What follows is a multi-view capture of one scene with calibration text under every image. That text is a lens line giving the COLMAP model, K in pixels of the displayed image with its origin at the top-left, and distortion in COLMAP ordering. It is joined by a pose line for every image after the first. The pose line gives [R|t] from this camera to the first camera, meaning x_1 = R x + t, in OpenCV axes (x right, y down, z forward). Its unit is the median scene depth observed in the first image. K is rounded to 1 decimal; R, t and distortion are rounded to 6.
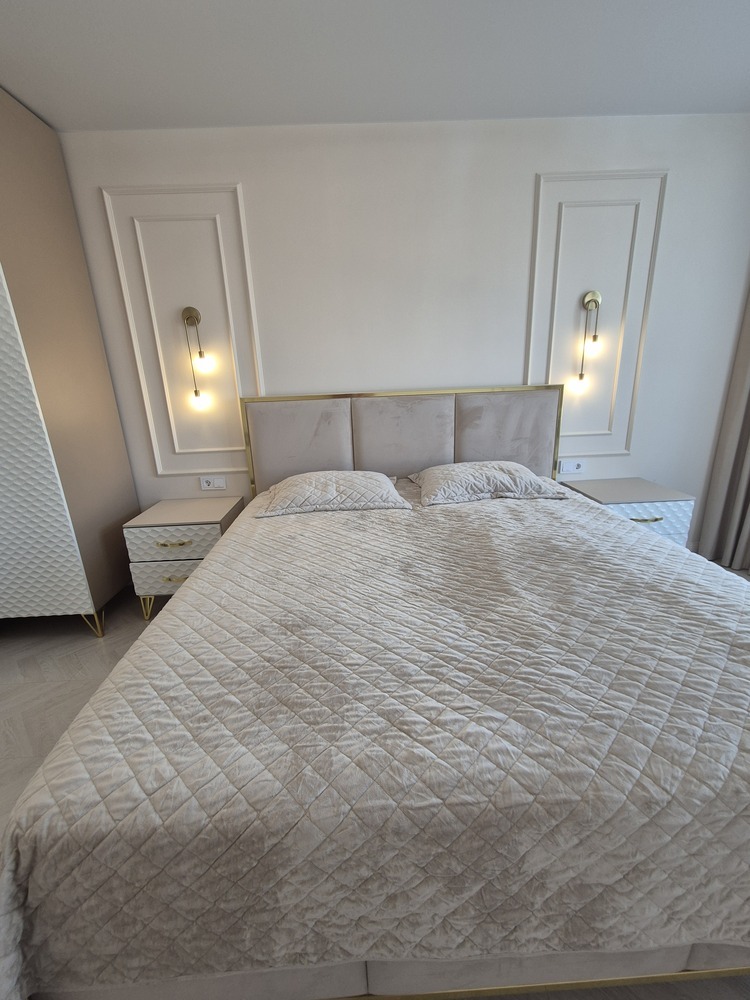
lens RADIAL K [[407.6, 0, 370.5], [0, 407.6, 501.9], [0, 0, 1]] dist [-0.001289, 0.000186]
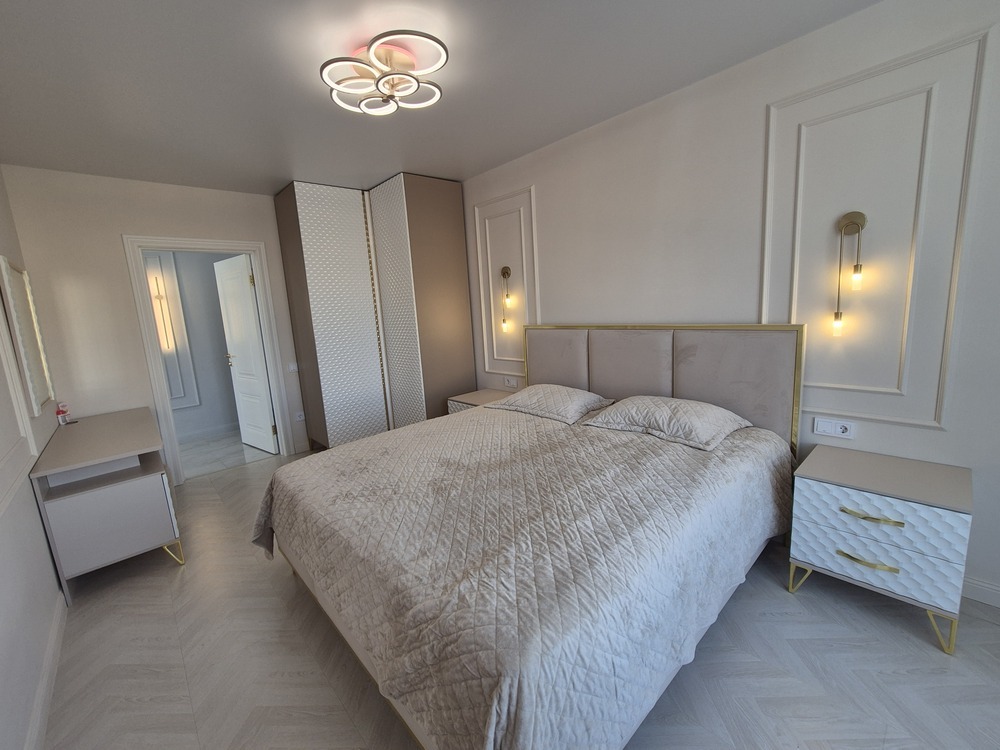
lens RADIAL K [[407.6, 0, 495.3], [0, 407.6, 371.0], [0, 0, 1]] dist [-0.001289, 0.000186]
pose [[0.653998, 0.122845, -0.746456, 0.734790], [-0.184561, 0.982821, 0.000043, -0.085906], [0.733638, 0.137739, 0.665435, 0.005371]]
